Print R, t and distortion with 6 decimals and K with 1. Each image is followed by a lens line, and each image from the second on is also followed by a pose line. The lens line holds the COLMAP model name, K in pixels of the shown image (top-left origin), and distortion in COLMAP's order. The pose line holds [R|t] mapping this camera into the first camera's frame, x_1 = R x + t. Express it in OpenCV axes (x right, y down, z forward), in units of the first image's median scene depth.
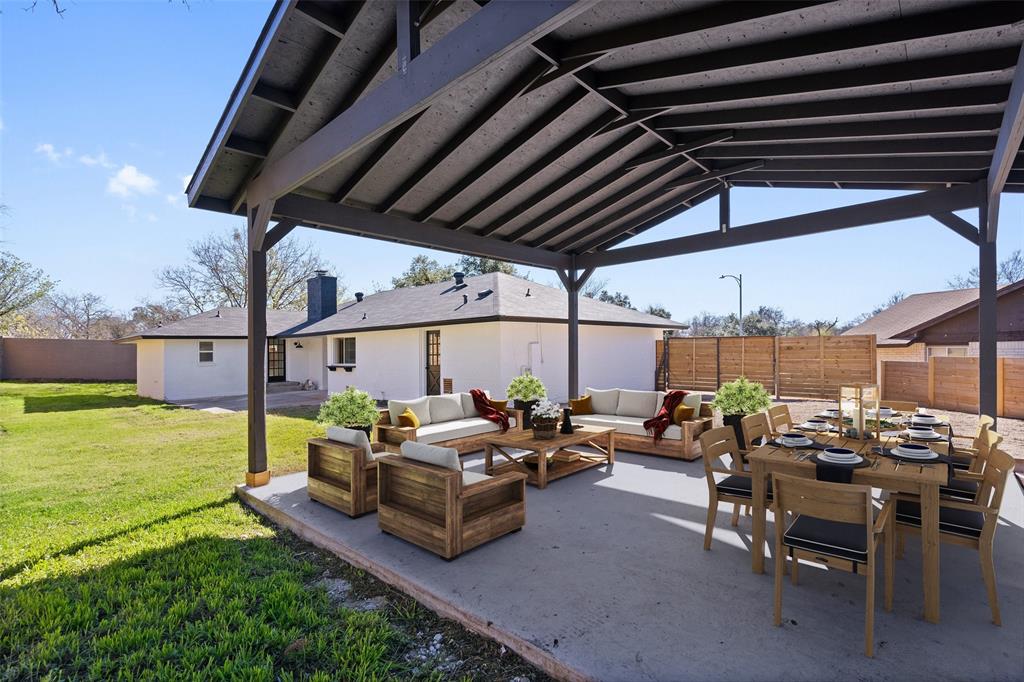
lens RADIAL K [[475.3, 0, 512.0], [0, 475.3, 341.0], [0, 0, 1]] dist [0.005426, 0.000062]
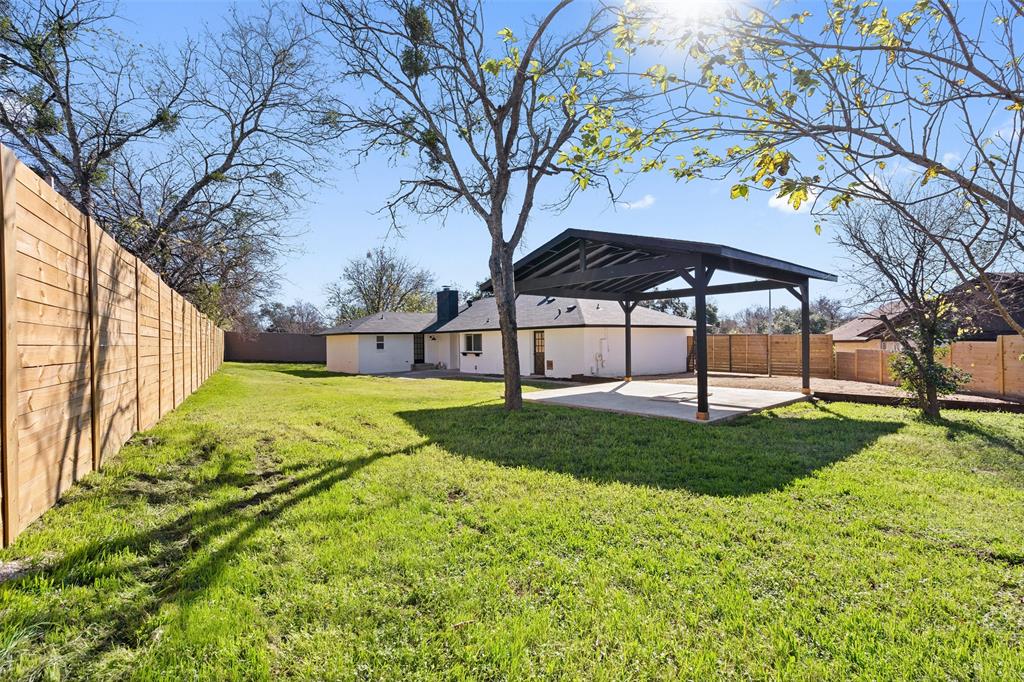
lens RADIAL K [[472.9, 0, 512.0], [0, 472.9, 341.0], [0, 0, 1]] dist [-0.002347, 0.000026]
pose [[0.994128, 0.004491, -0.108113, -0.060313], [-0.002098, 0.999750, 0.022243, -0.016921], [0.108186, -0.021886, 0.993890, -0.444185]]
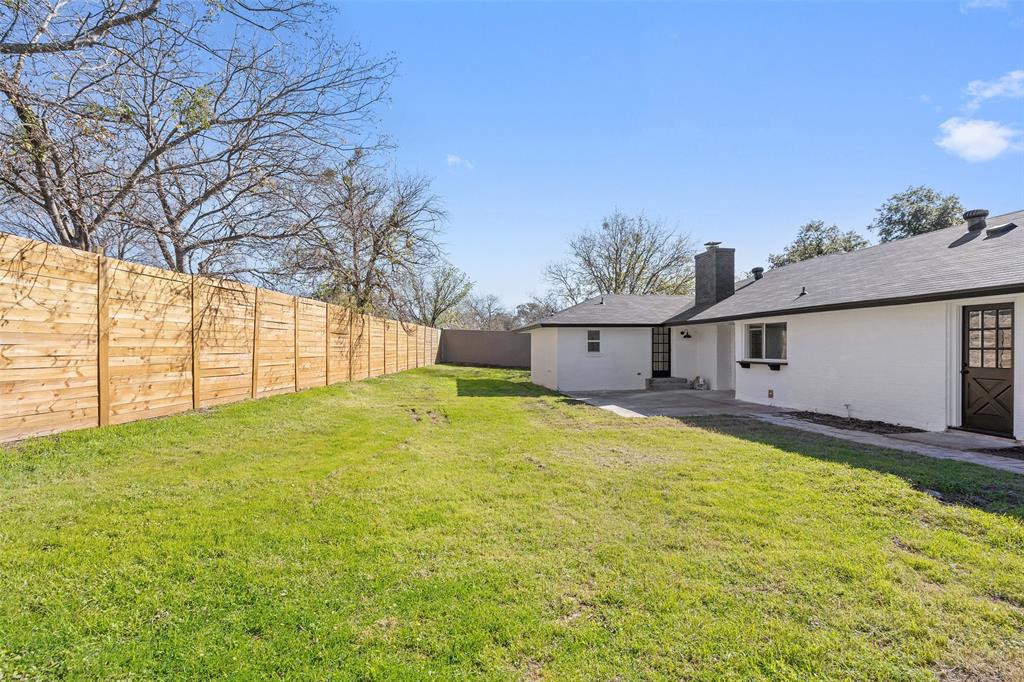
lens RADIAL K [[477.5, 0, 512.0], [0, 477.5, 341.0], [0, 0, 1]] dist [-0.003215, -0.000804]
pose [[0.781745, 0.008492, -0.623540, -0.182195], [0.000263, 0.999903, 0.013947, 0.008895], [0.623598, -0.011067, 0.781667, 0.169544]]
